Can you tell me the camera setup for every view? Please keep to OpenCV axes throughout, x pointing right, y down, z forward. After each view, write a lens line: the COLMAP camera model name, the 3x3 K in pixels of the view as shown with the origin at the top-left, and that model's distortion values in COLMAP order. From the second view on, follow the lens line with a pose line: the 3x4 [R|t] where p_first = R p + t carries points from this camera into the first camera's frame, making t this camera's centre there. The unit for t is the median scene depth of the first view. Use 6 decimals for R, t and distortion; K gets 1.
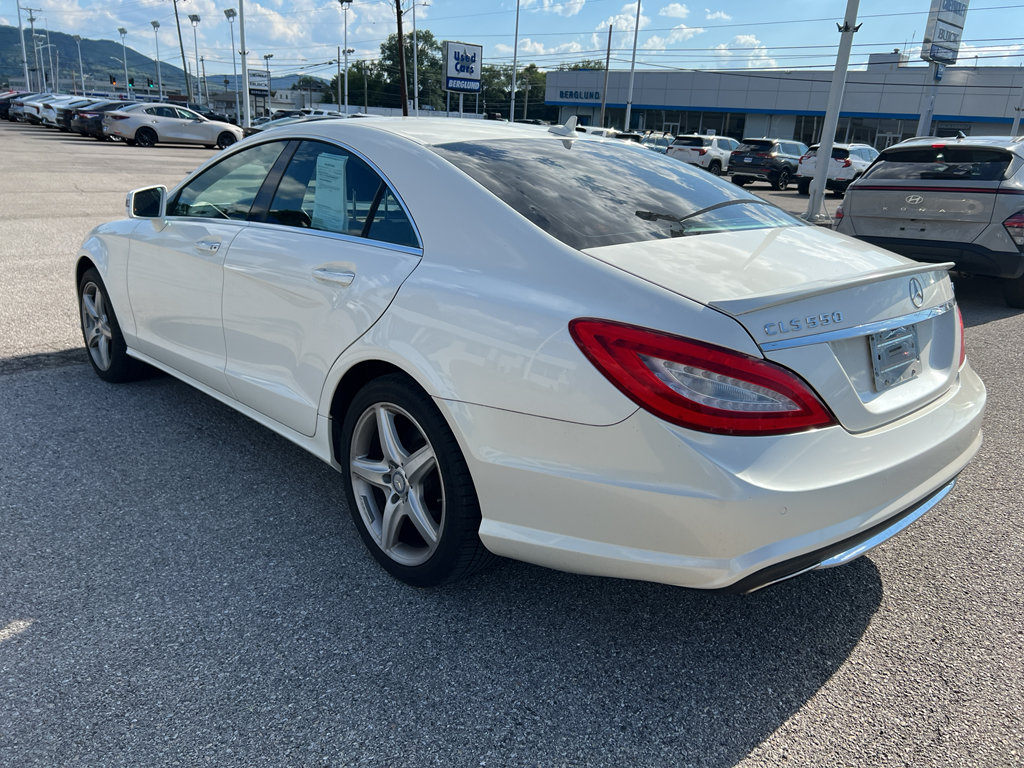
lens RADIAL K [[758.1, 0, 512.4], [0, 758.1, 380.2], [0, 0, 1]] dist [0.053330, -0.051624]
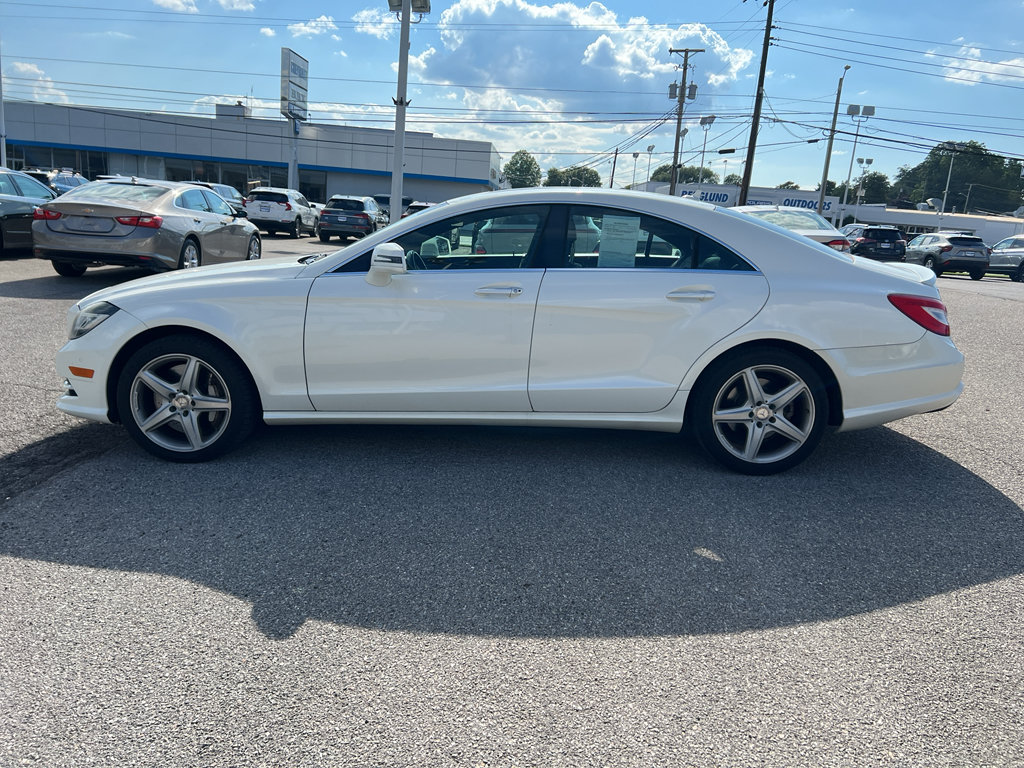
lens RADIAL K [[758.1, 0, 509.0], [0, 758.1, 382.7], [0, 0, 1]] dist [0.053330, -0.051624]
pose [[0.707237, -0.161858, 0.688199, -0.106413], [0.194226, 0.980467, 0.030997, -0.005591], [-0.679773, 0.111744, 0.724860, 0.011415]]
